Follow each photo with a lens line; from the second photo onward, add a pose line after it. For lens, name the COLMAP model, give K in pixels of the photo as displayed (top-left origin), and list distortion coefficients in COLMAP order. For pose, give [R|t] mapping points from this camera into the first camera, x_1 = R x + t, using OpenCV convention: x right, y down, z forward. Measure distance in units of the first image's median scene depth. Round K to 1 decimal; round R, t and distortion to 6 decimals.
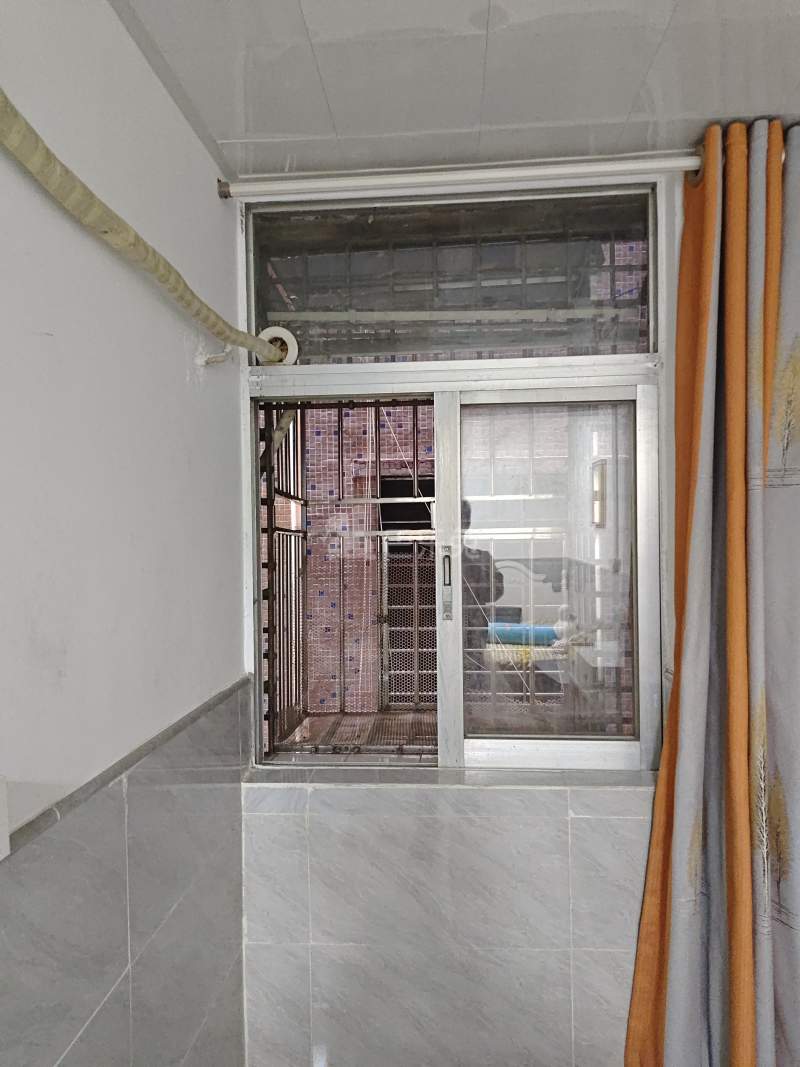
lens RADIAL K [[674.5, 0, 400.7], [0, 674.5, 548.6], [0, 0, 1]] dist [0.029068, -0.000746]
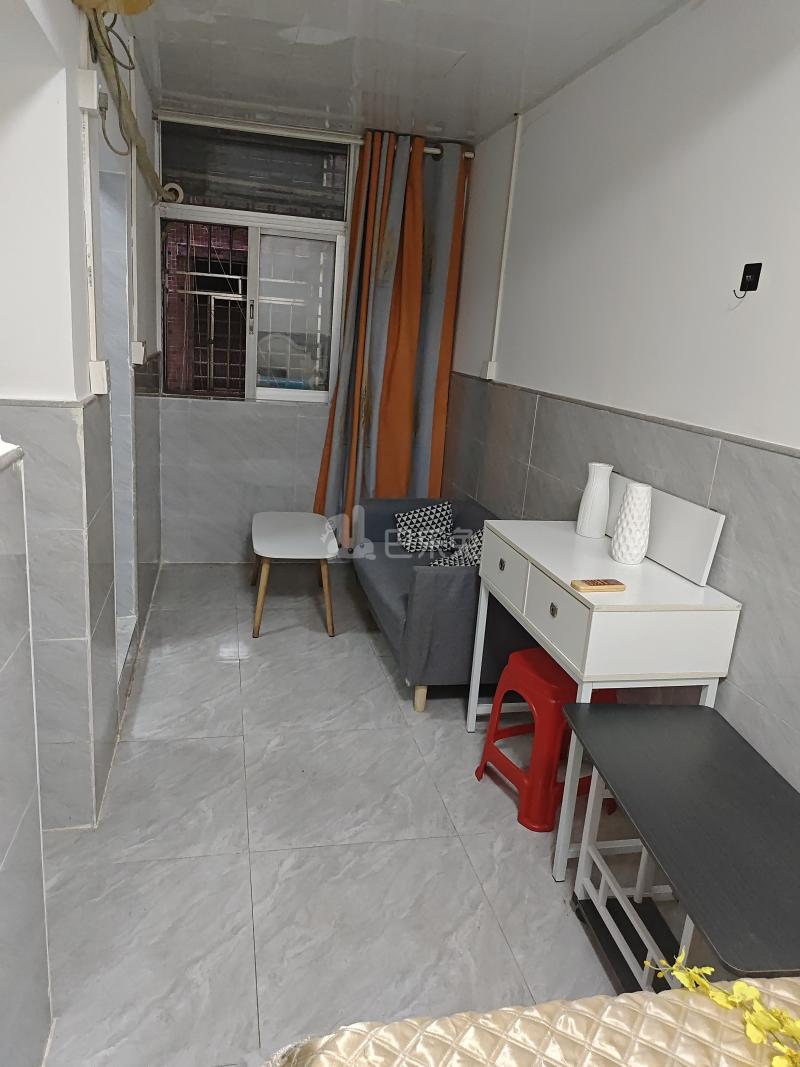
lens RADIAL K [[725.0, 0, 371.7], [0, 725.0, 520.8], [0, 0, 1]] dist [0.038440, -0.064856]
pose [[0.959389, 0.008382, 0.281963, -0.225336], [-0.076086, 0.970202, 0.230043, 0.120702], [-0.271633, -0.242154, 0.931438, -1.540861]]
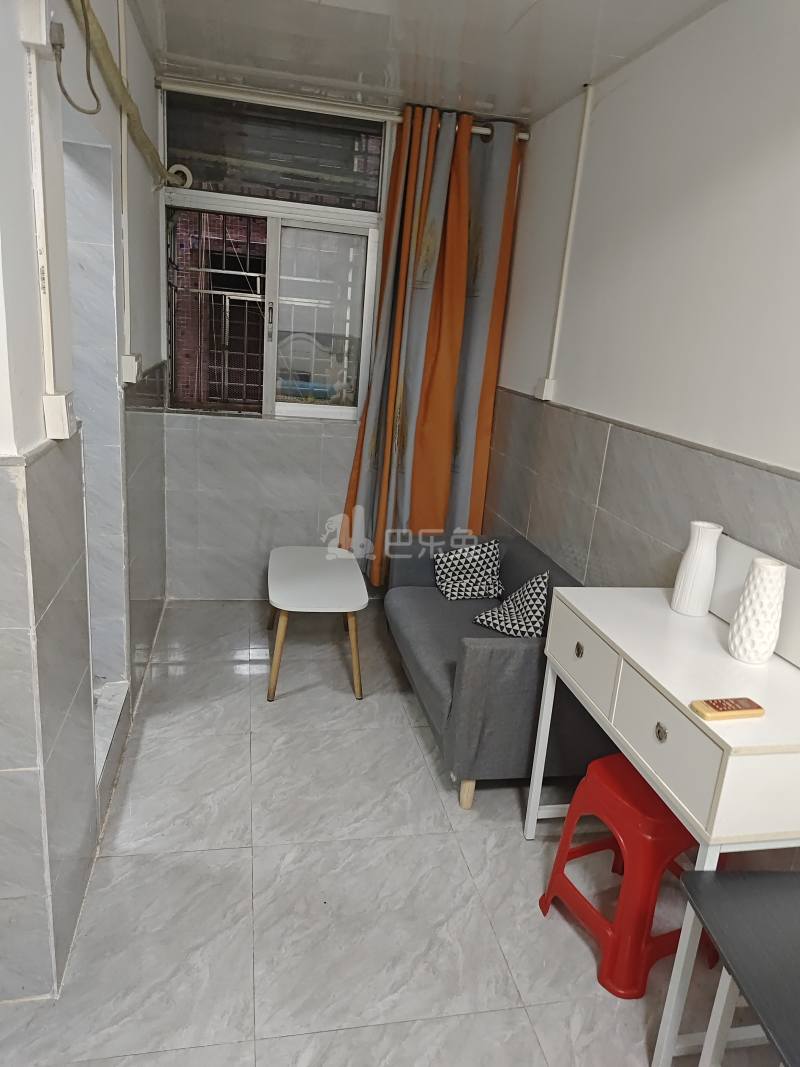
lens RADIAL K [[723.2, 0, 393.9], [0, 723.2, 533.1], [0, 0, 1]] dist [0.039386, -0.053047]
pose [[0.959133, 0.013701, 0.282625, -0.175138], [-0.087927, 0.963810, 0.251671, 0.079543], [-0.268948, -0.266237, 0.925627, -1.223166]]
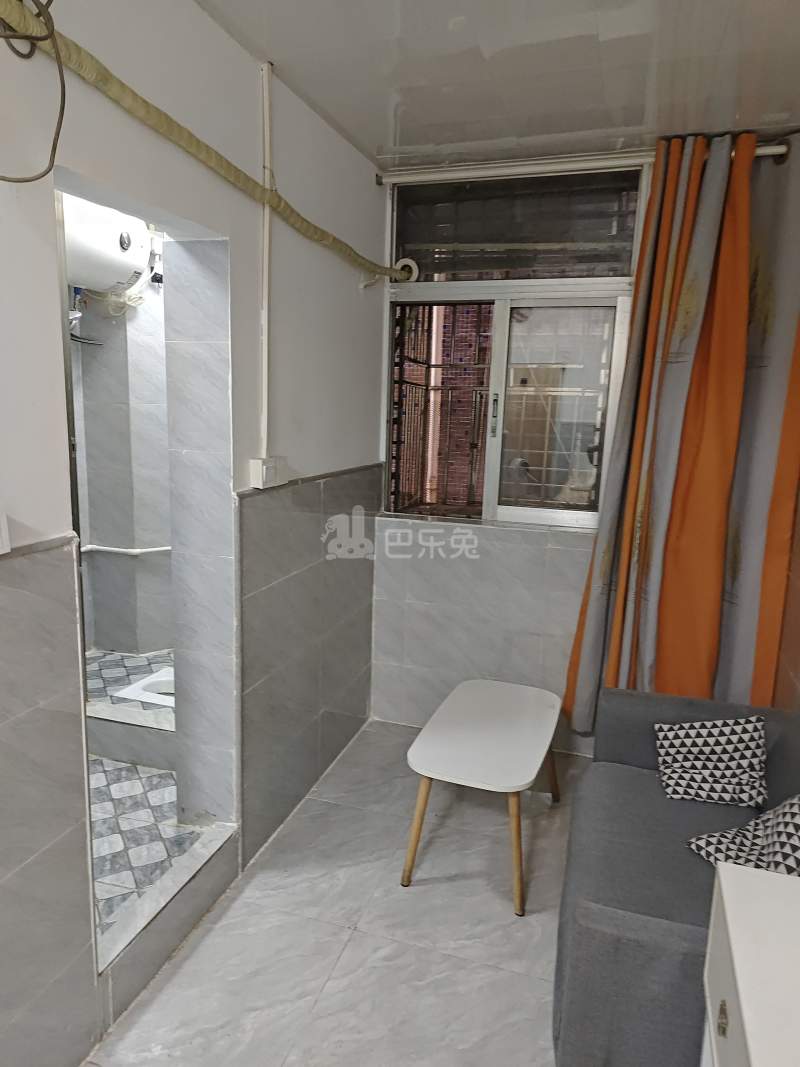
lens RADIAL K [[711.1, 0, 400.0], [0, 711.1, 533.5], [0, 0, 1]] dist [0.041067, -0.045317]
pose [[0.968564, 0.082195, -0.234791, 0.283827], [-0.044161, 0.985656, 0.162885, 0.061671], [0.244812, -0.147396, 0.958301, -0.839665]]
